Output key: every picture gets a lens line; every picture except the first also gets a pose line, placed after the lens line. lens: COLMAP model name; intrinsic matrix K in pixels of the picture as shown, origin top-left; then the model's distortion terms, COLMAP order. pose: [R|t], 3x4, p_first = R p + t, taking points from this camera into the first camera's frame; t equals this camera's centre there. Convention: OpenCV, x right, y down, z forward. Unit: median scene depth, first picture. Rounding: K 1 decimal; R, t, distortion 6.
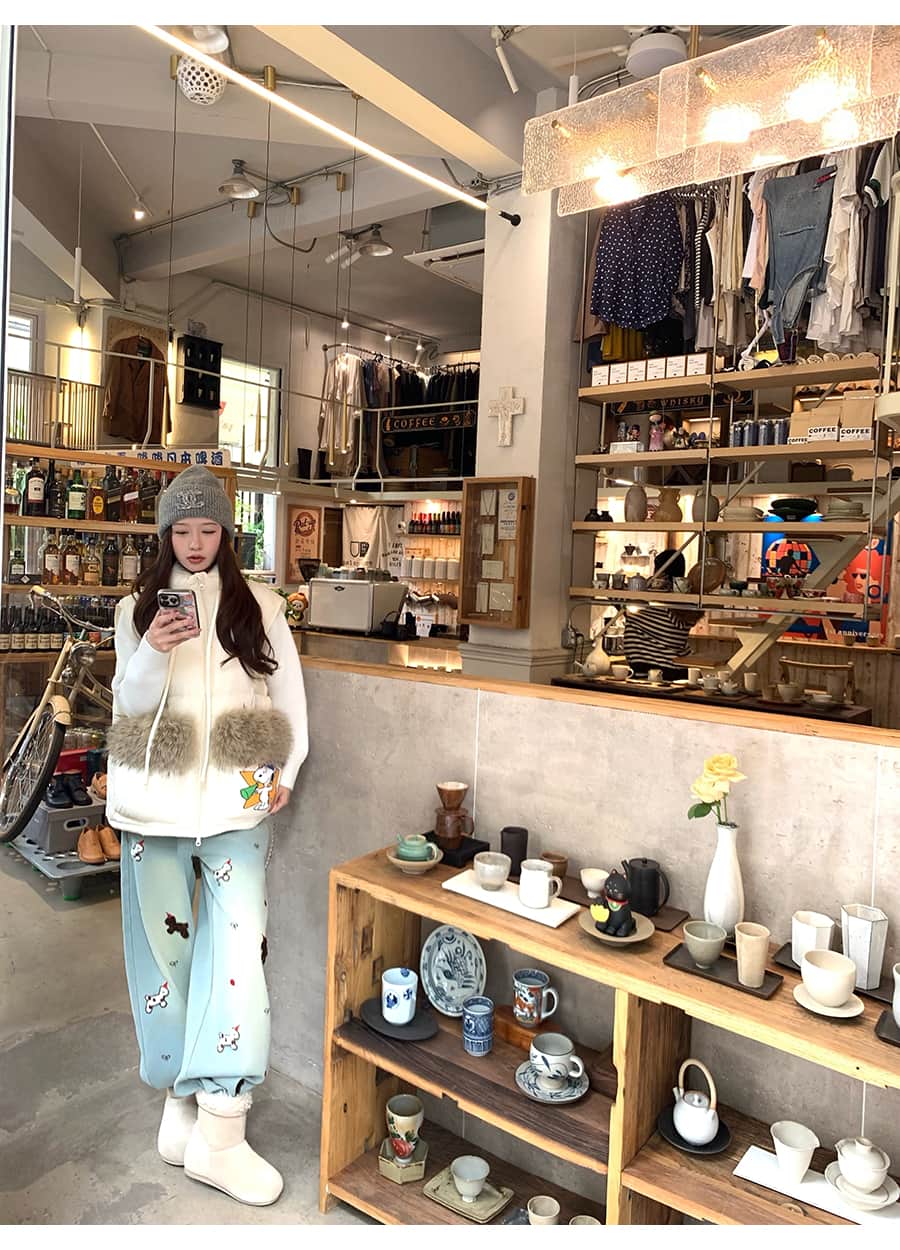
lens RADIAL K [[947.6, 0, 497.2], [0, 947.6, 623.2], [0, 0, 1]] dist [0.097256, -0.230199]
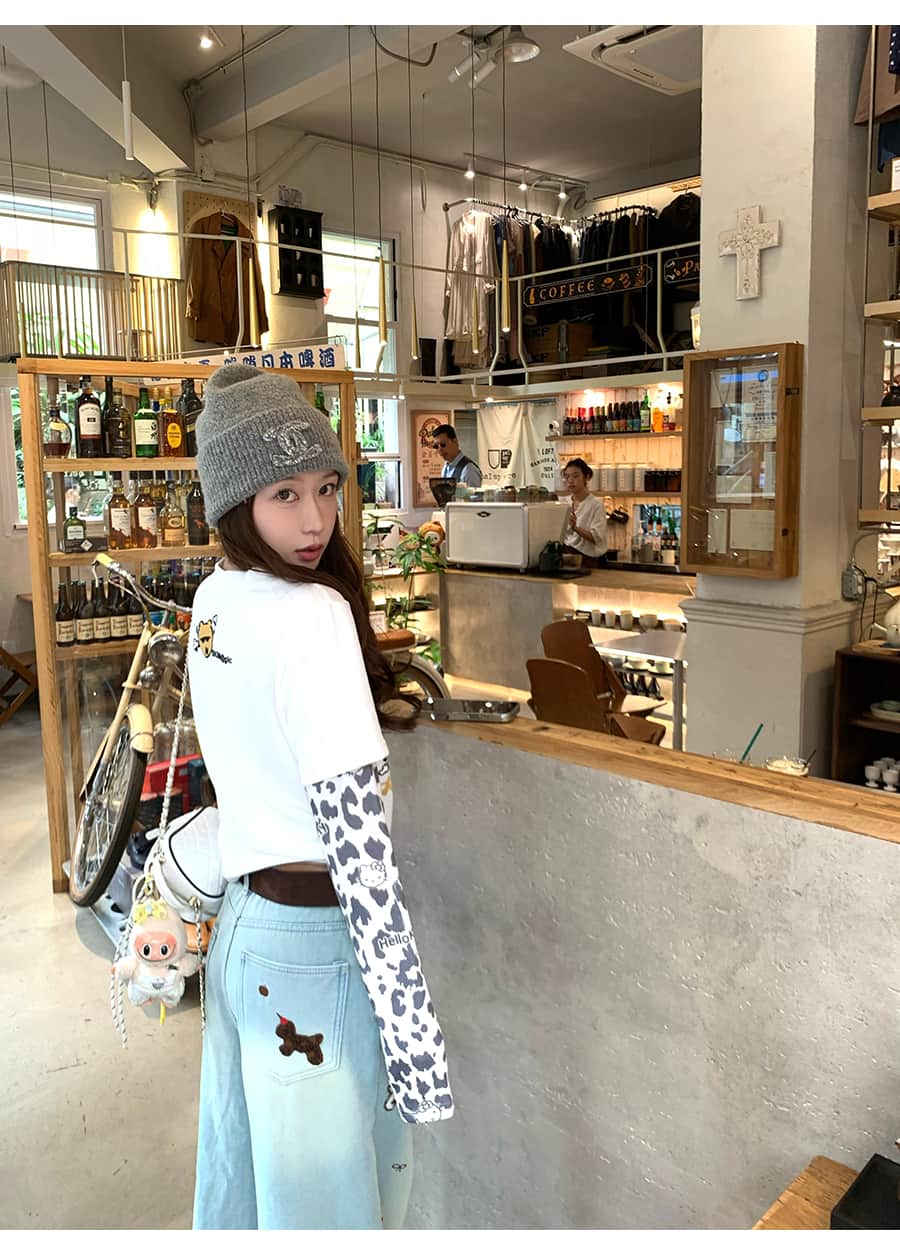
lens RADIAL K [[1039.2, 0, 449.1], [0, 1039.2, 590.4], [0, 0, 1]] dist [0.032891, -0.003580]
pose [[0.983697, -0.043984, -0.174374, -0.049760], [0.054682, 0.996874, 0.057026, -0.024941], [0.171320, -0.065632, 0.983027, 0.156724]]
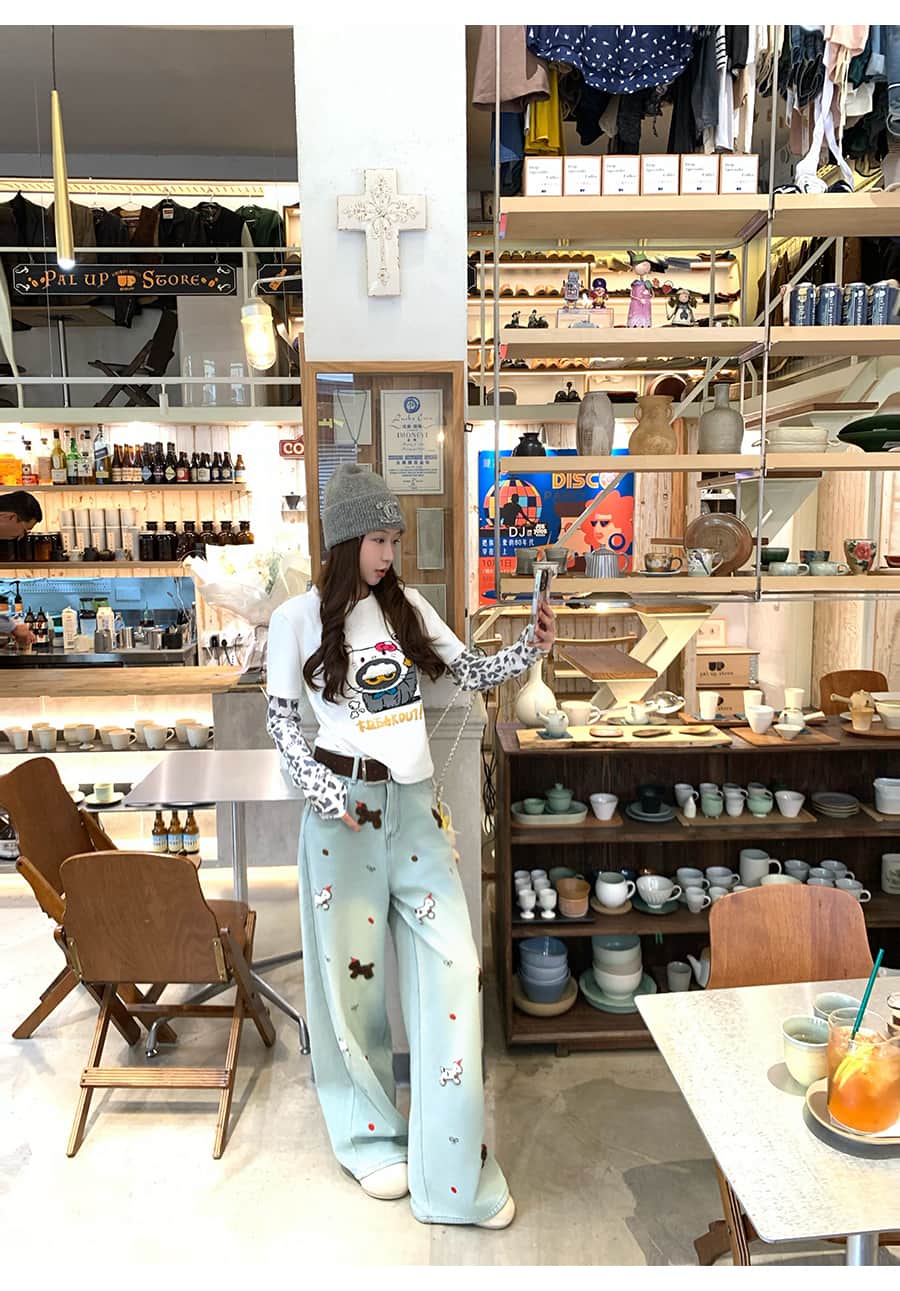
lens RADIAL K [[901.6, 0, 450.0], [0, 901.6, 645.5], [0, 0, 1]] dist [0.005446, 0.000698]
pose [[0.773571, -0.140932, 0.617840, -0.175099], [0.083213, 0.989106, 0.121433, -0.042055], [-0.628222, -0.042525, 0.776871, 0.396826]]
